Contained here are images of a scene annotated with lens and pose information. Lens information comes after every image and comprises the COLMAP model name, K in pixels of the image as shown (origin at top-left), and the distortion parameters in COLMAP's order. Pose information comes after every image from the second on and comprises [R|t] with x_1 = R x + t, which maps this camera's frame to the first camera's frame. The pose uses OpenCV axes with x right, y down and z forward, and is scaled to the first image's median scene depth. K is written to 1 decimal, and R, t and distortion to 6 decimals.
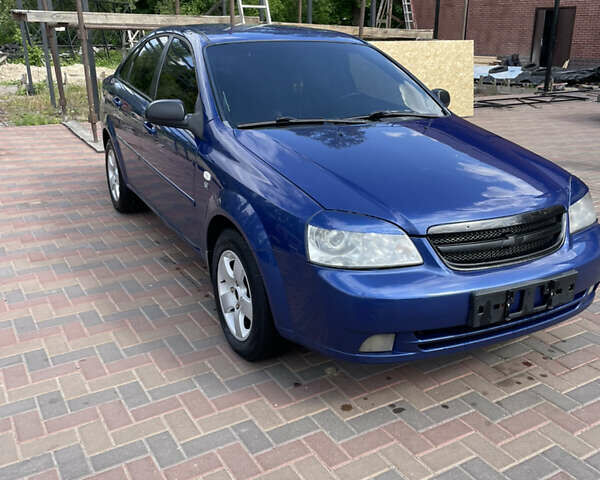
lens RADIAL K [[599.5, 0, 300.0], [0, 599.5, 240.0], [0, 0, 1]] dist [0.005361, 0.009000]
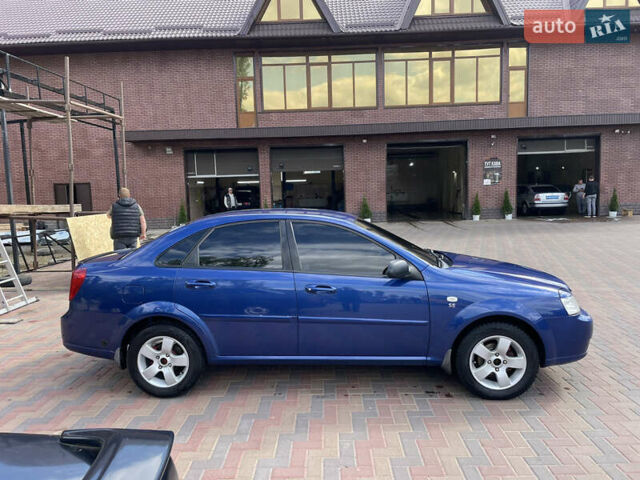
lens RADIAL K [[484.4, 0, 320.0], [0, 484.4, 240.0], [0, 0, 1]] dist [0.006954, 0.002465]
pose [[0.527858, -0.106885, 0.842580, -0.928391], [0.309953, 0.947873, -0.073937, -0.177522], [-0.790756, 0.300188, 0.533471, 0.368323]]
